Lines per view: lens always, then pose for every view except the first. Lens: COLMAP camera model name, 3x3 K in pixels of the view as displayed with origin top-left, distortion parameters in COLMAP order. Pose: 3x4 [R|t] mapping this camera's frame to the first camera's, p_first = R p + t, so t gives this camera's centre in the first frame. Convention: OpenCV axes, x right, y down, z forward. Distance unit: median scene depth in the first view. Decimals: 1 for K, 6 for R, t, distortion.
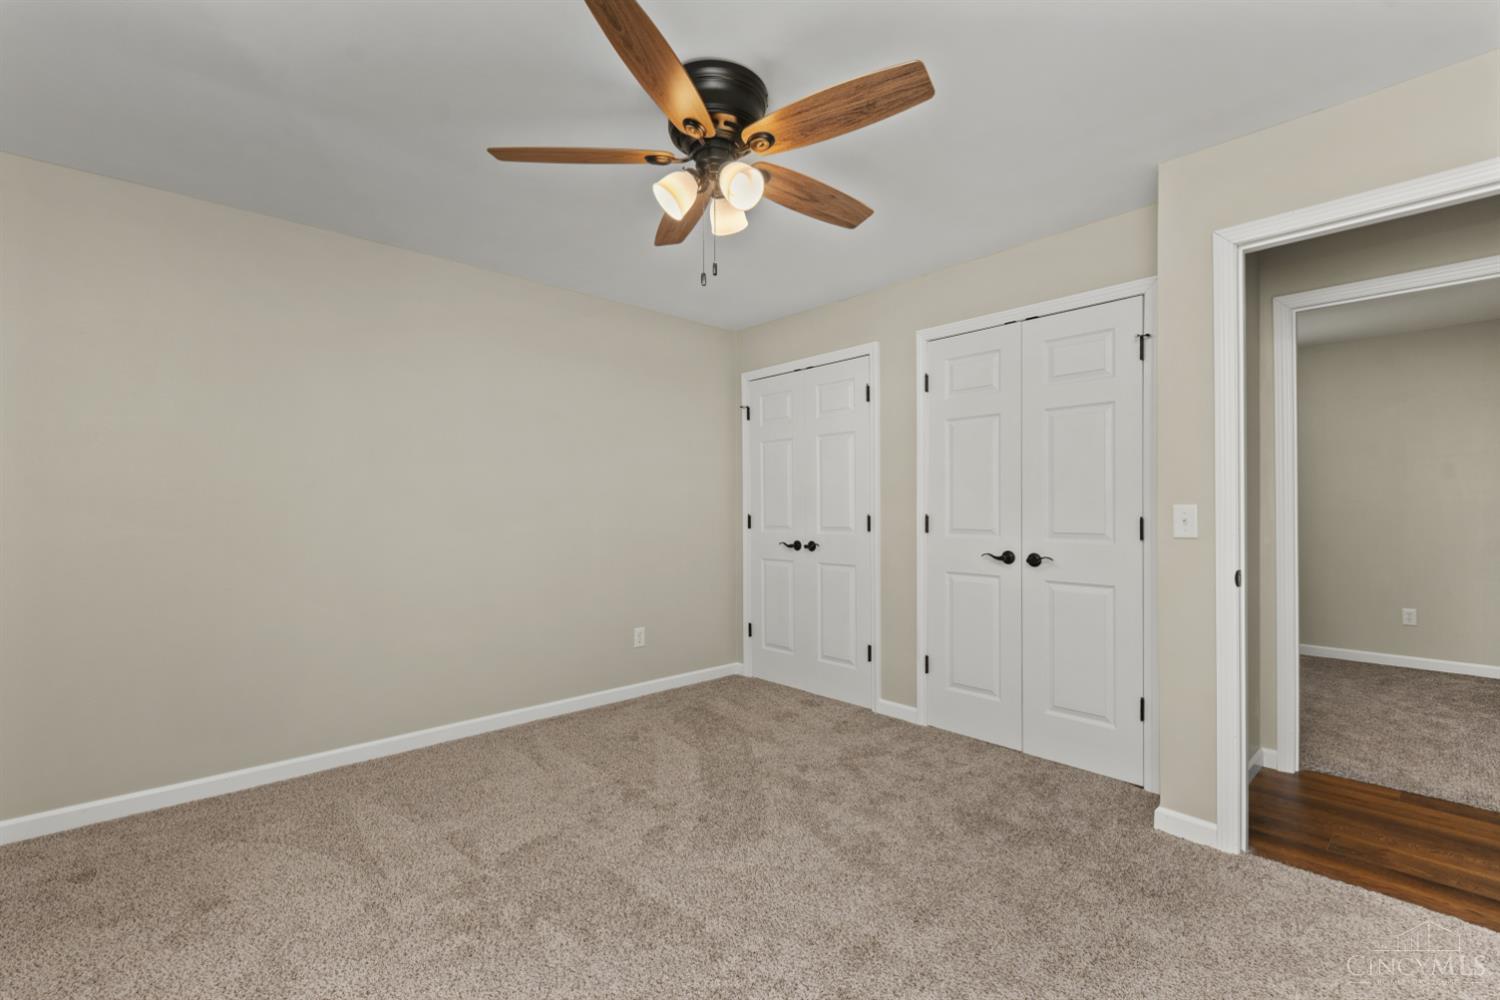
lens RADIAL K [[646.4, 0, 758.4], [0, 646.4, 504.4], [0, 0, 1]] dist [0.002188, 0.000014]
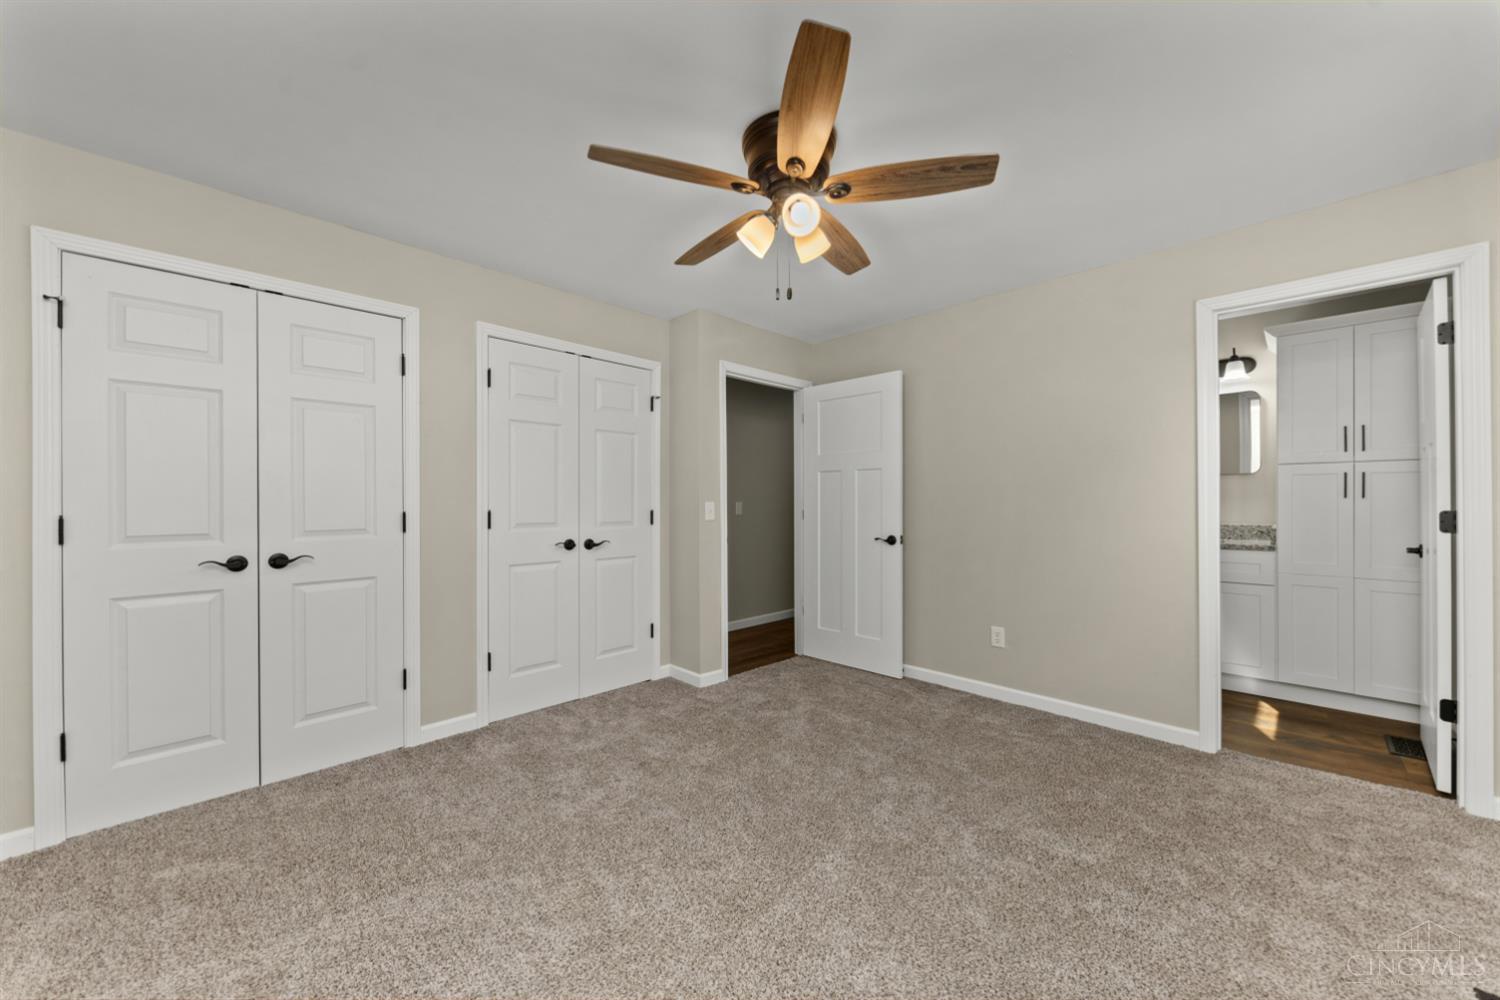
lens RADIAL K [[541.1, 0, 746.6], [0, 541.1, 500.1], [0, 0, 1]] dist [0.003350, 0.000140]
pose [[-0.027968, 0.009744, 0.999561, -0.683136], [-0.003343, 0.999946, -0.009842, 0.007420], [-0.999603, -0.003617, -0.027934, 0.738211]]
